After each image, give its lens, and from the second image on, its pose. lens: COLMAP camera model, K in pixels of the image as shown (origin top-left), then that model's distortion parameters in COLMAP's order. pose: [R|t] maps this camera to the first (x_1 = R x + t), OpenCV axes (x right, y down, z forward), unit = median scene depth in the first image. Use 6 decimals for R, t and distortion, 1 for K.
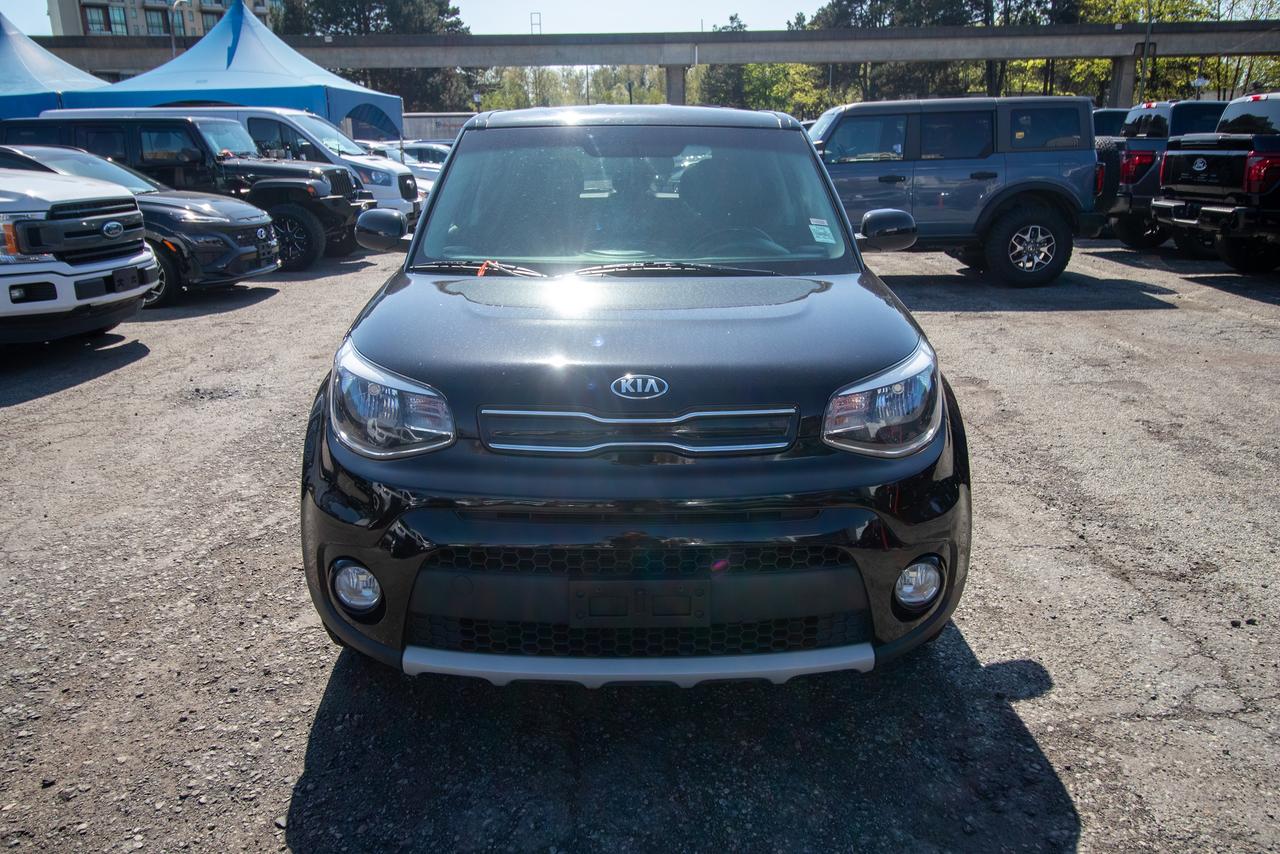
lens RADIAL K [[1013.1, 0, 640.0], [0, 1013.1, 427.0], [0, 0, 1]] dist [0.017982, -0.010771]
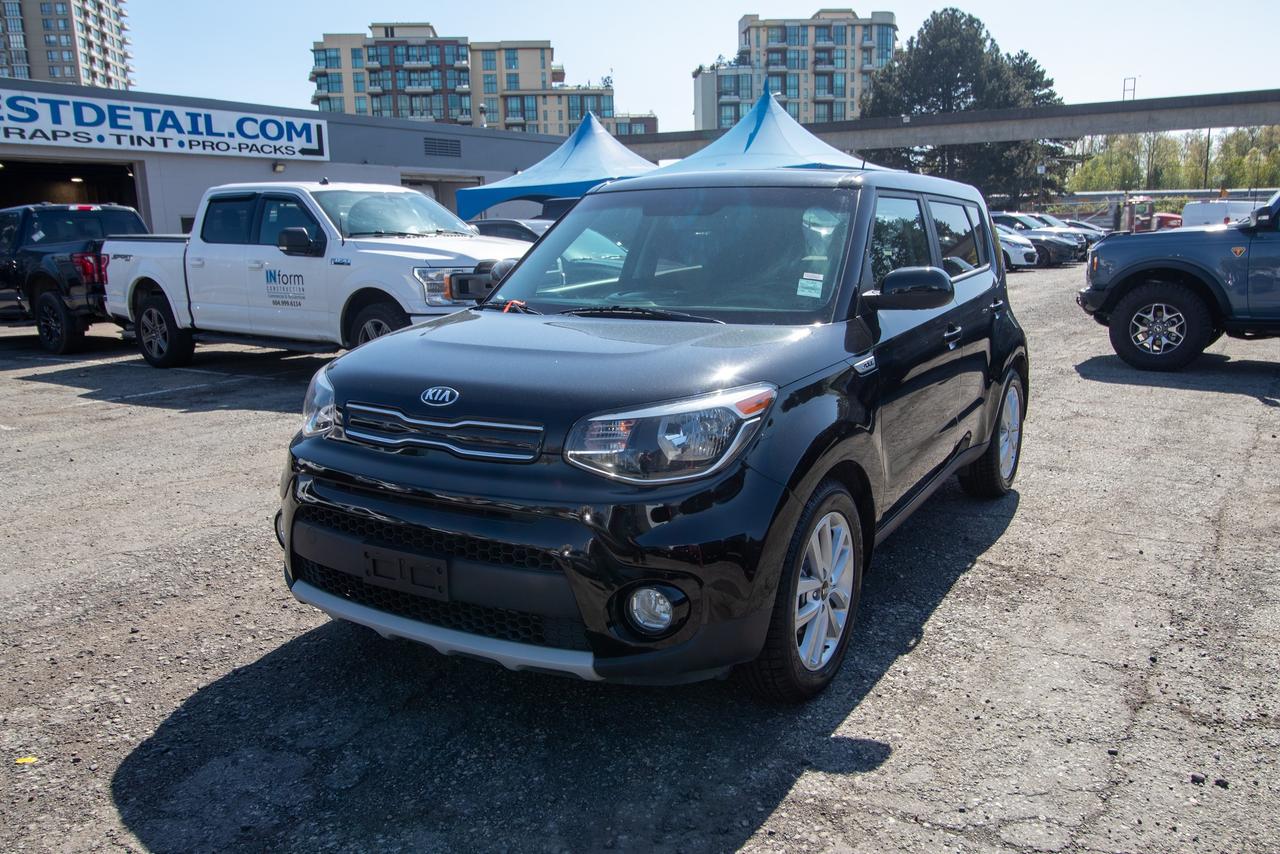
lens RADIAL K [[1013.1, 0, 640.0], [0, 1013.1, 427.0], [0, 0, 1]] dist [0.017982, -0.010771]
pose [[0.849132, 0.098588, -0.518899, 0.278851], [-0.134606, 0.990379, -0.032103, 0.001232], [0.510741, 0.097107, 0.854233, 0.029376]]
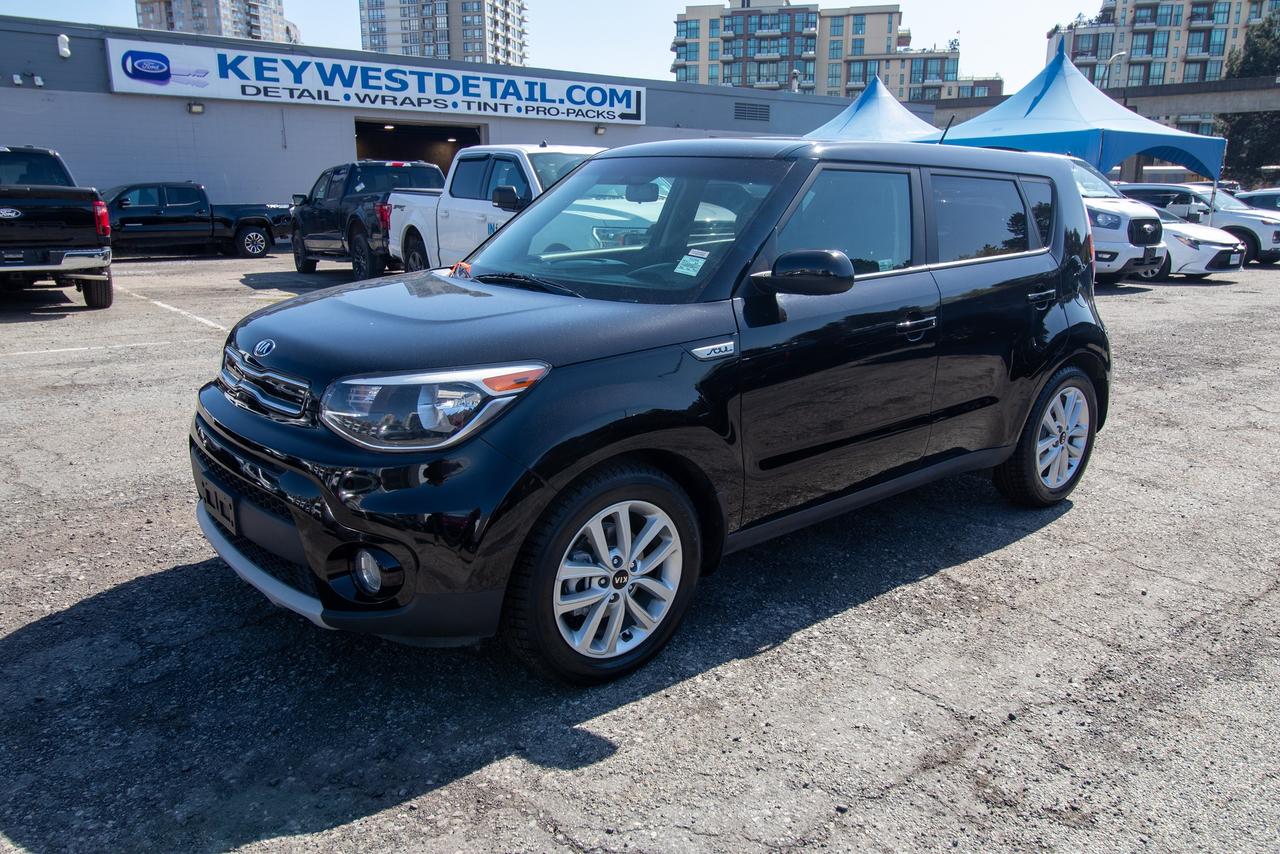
lens RADIAL K [[944.8, 0, 644.8], [0, 944.8, 424.8], [0, 0, 1]] dist [0.017507, -0.010435]
pose [[0.624480, 0.204881, -0.753690, 0.418341], [-0.225748, 0.971142, 0.076947, -0.049361], [0.747705, 0.122093, 0.652710, 0.191794]]
